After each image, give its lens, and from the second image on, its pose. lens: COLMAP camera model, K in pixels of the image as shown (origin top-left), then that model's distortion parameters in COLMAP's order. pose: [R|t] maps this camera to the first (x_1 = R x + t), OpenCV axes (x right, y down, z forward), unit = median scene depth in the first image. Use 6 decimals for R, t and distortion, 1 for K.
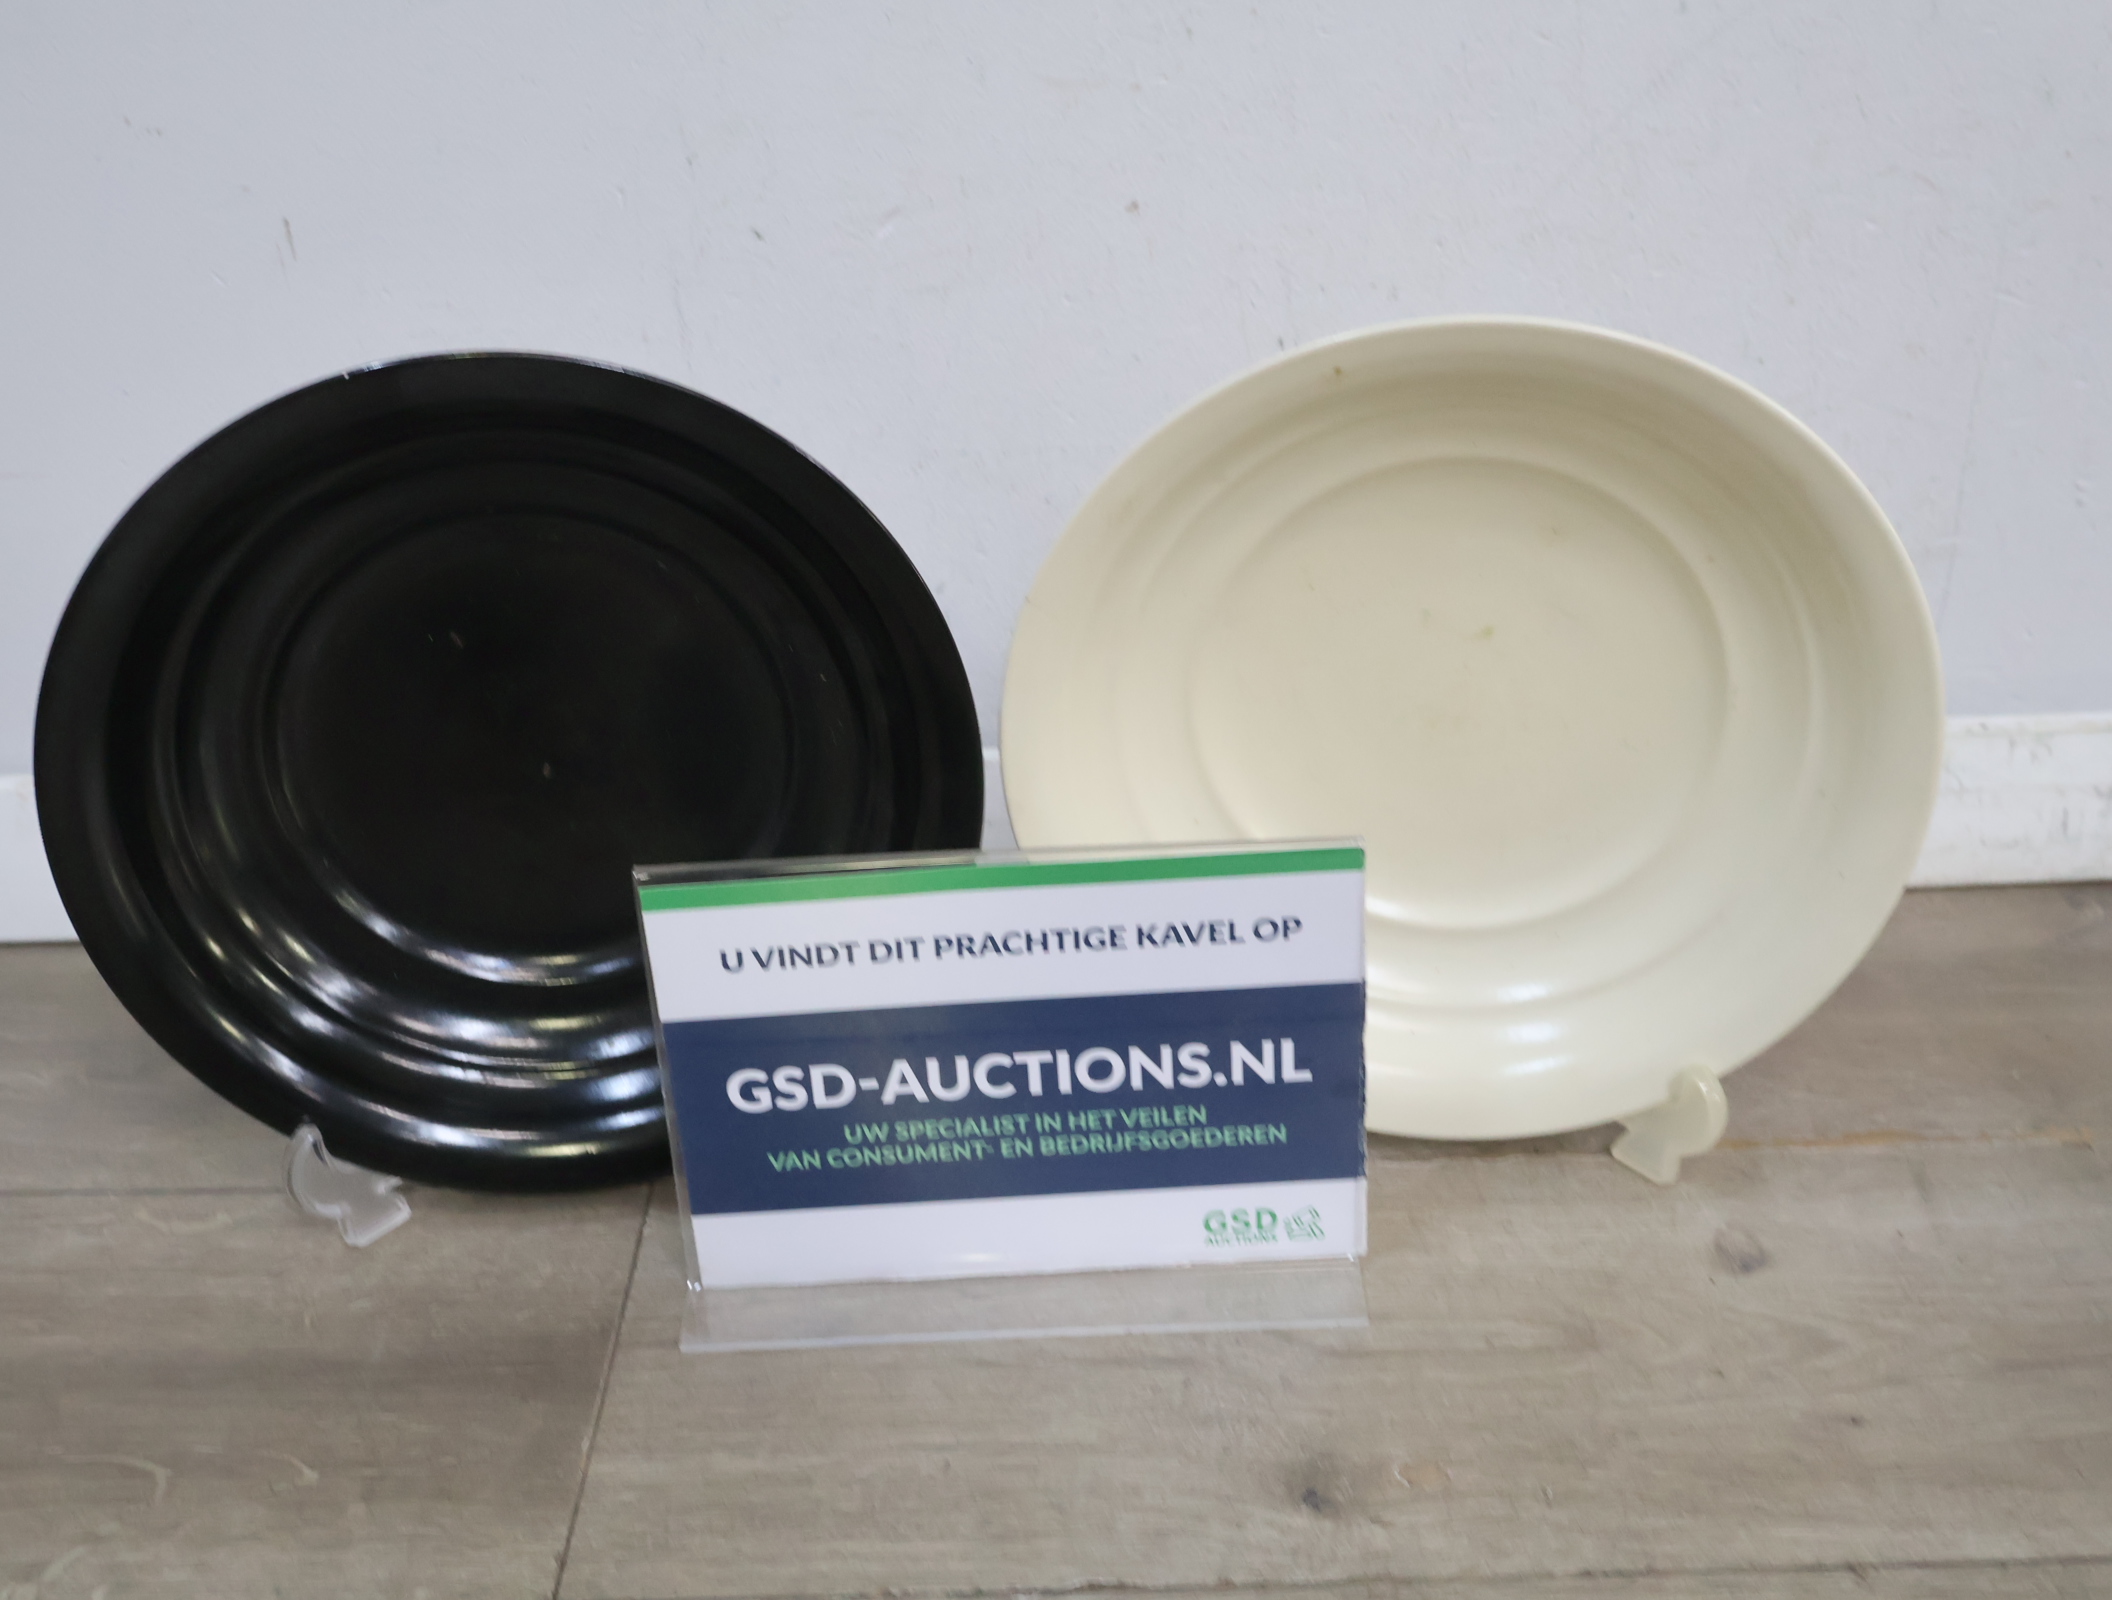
lens RADIAL K [[2506.3, 0, 1045.1], [0, 2506.3, 796.6], [0, 0, 1]] dist [0.004187, 0.000000]
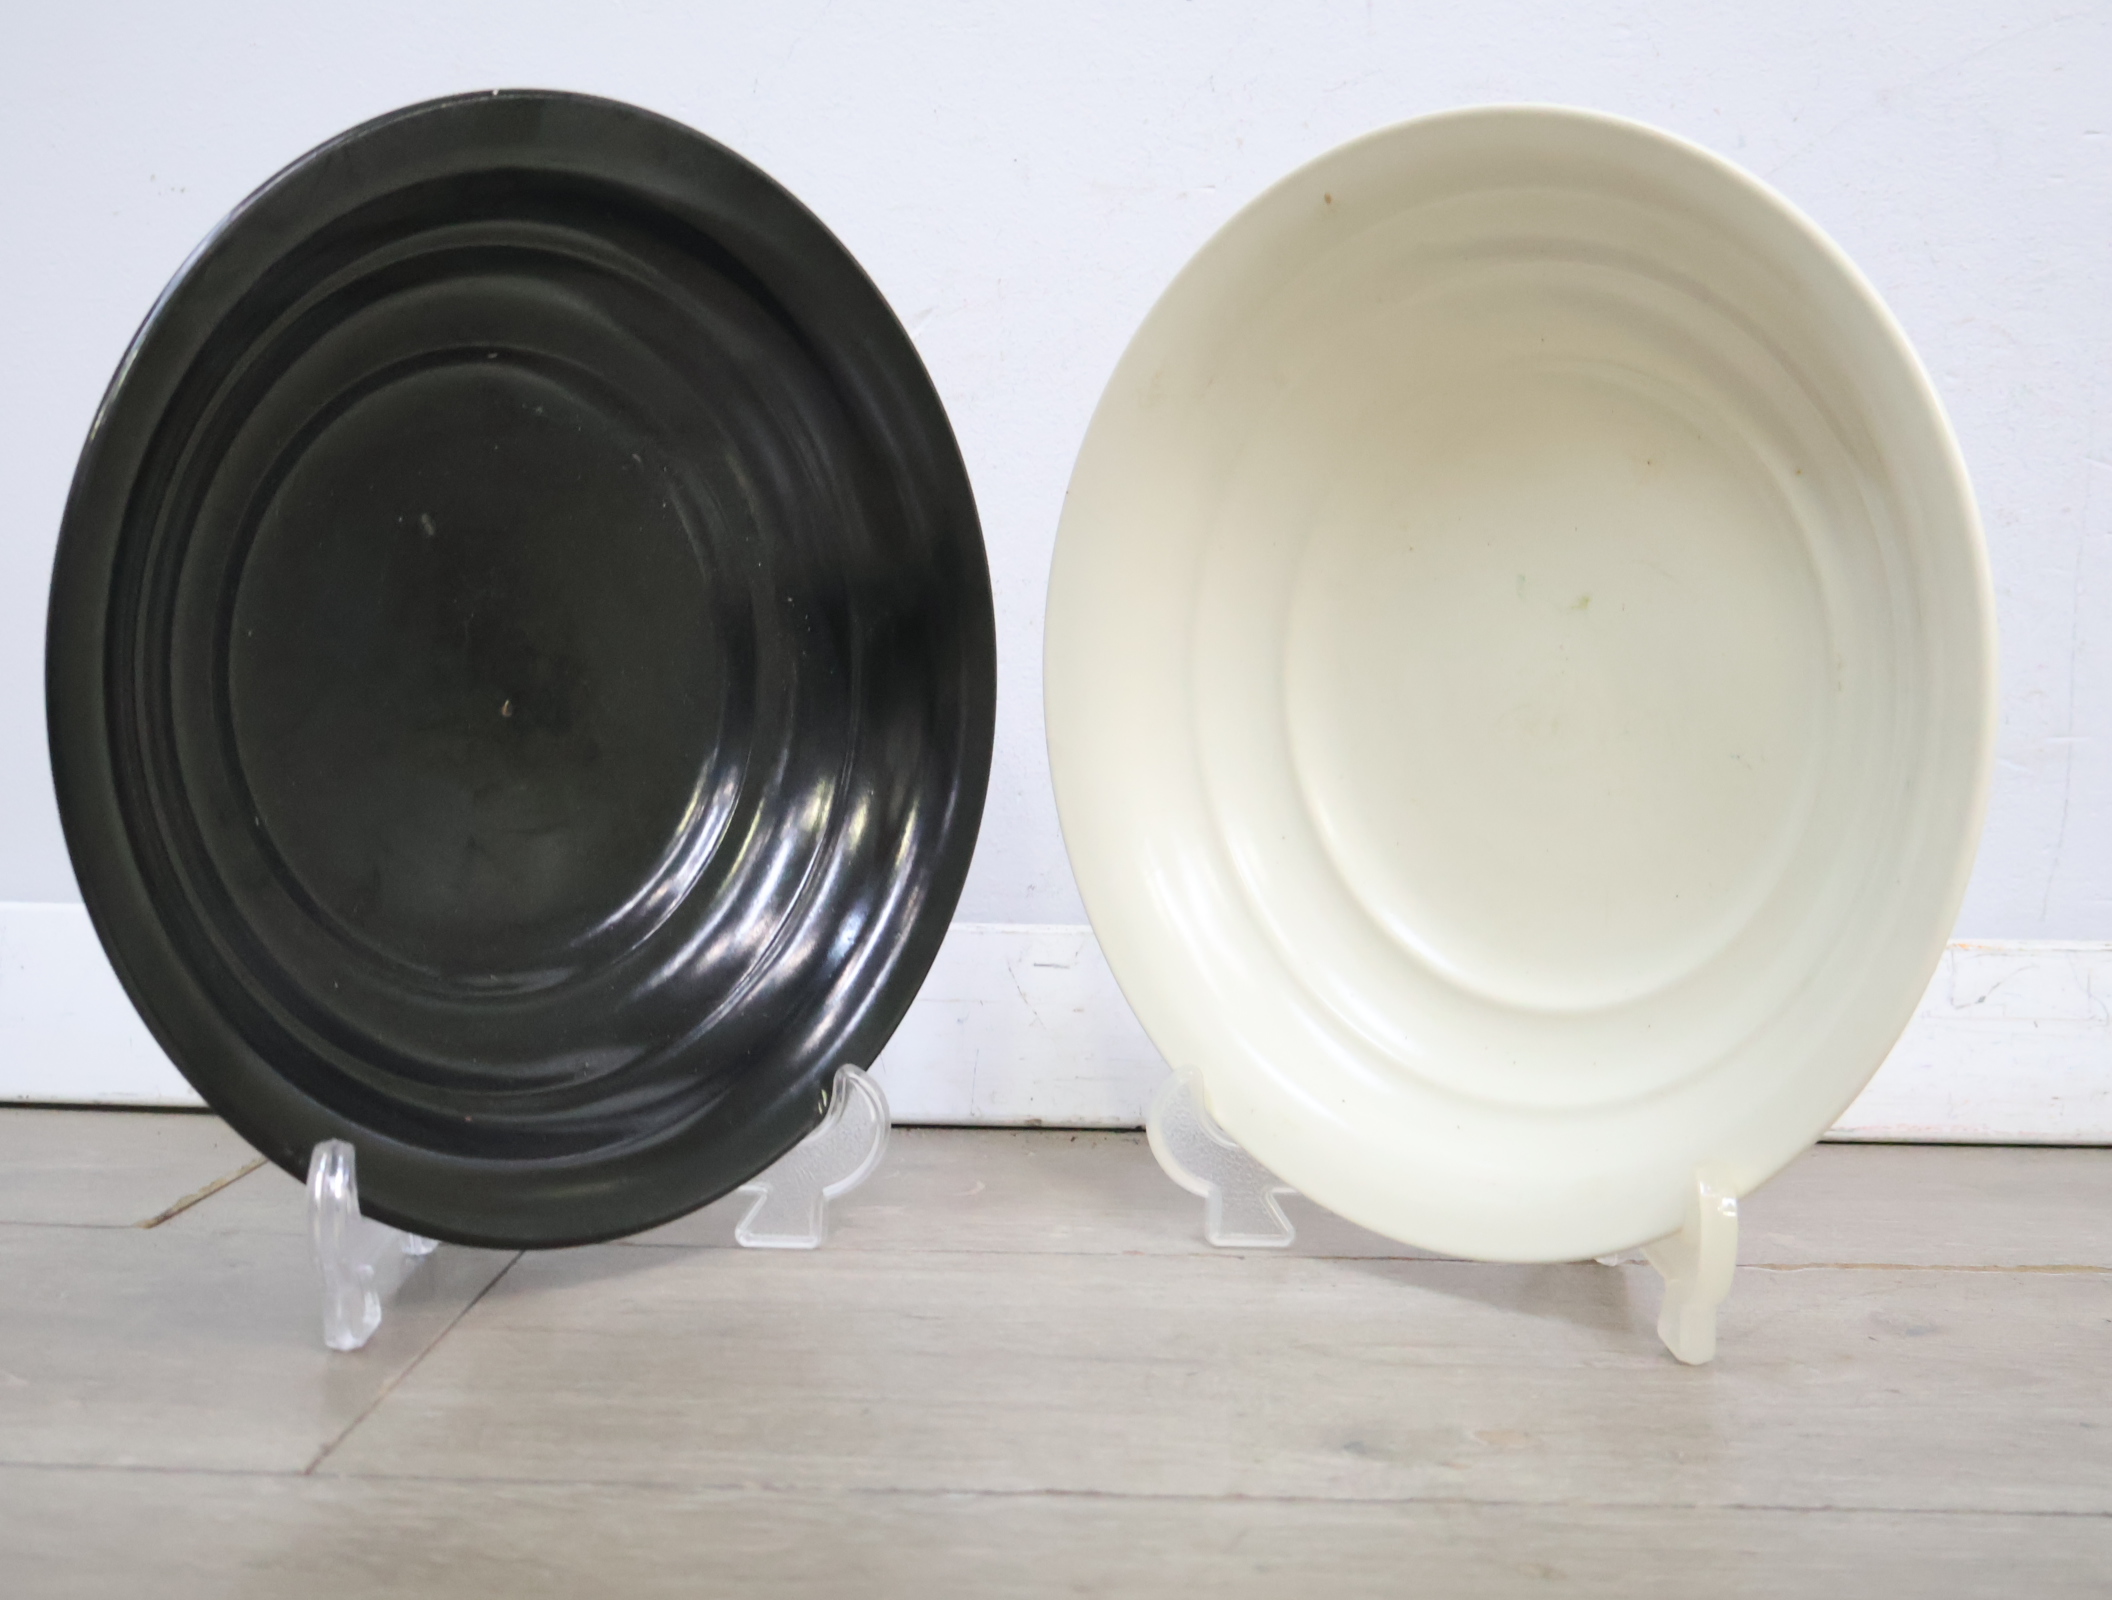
lens RADIAL K [[2506.3, 0, 1048.5], [0, 2506.3, 785.3], [0, 0, 1]] dist [0.004187, 0.000000]
pose [[0.998243, 0.055838, -0.019834, 0.018152], [-0.059086, 0.912587, -0.404590, 0.368647], [-0.004491, 0.405051, 0.914283, 0.226796]]
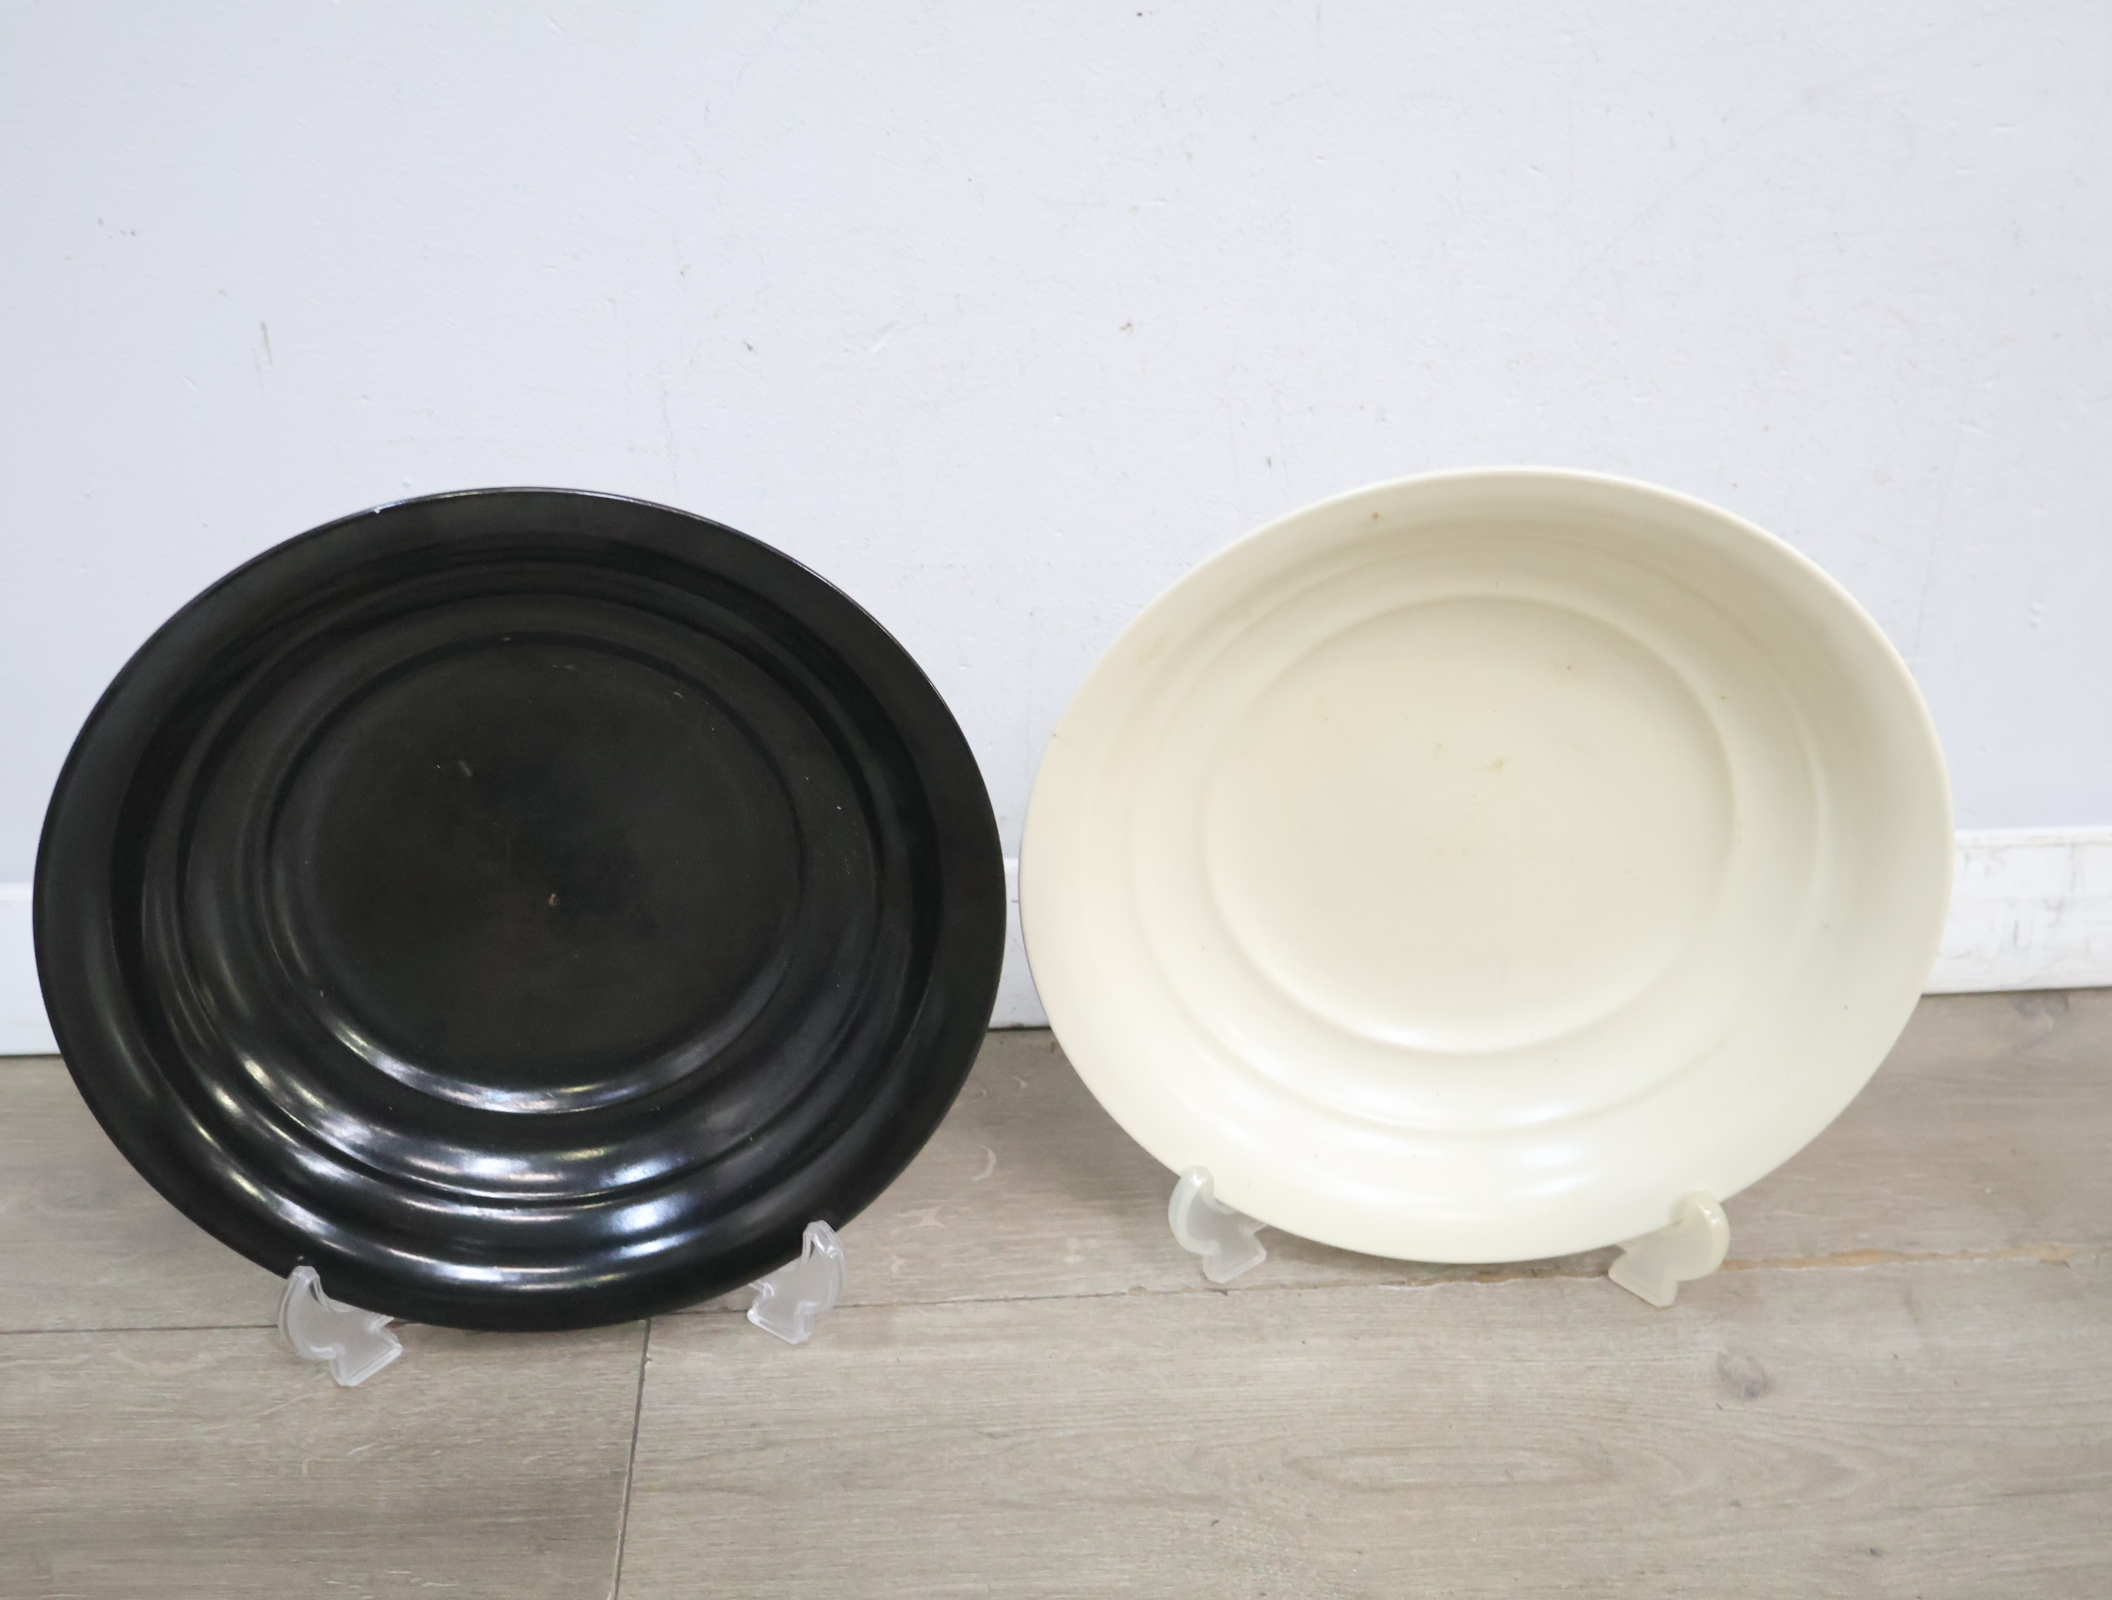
lens RADIAL K [[2506.3, 0, 1045.6], [0, 2506.3, 795.4], [0, 0, 1]] dist [0.004187, 0.000000]
pose [[0.997204, 0.003377, 0.074652, -0.083042], [-0.002572, 0.999938, -0.010879, -0.042825], [-0.074684, 0.010656, 0.997150, 0.007145]]
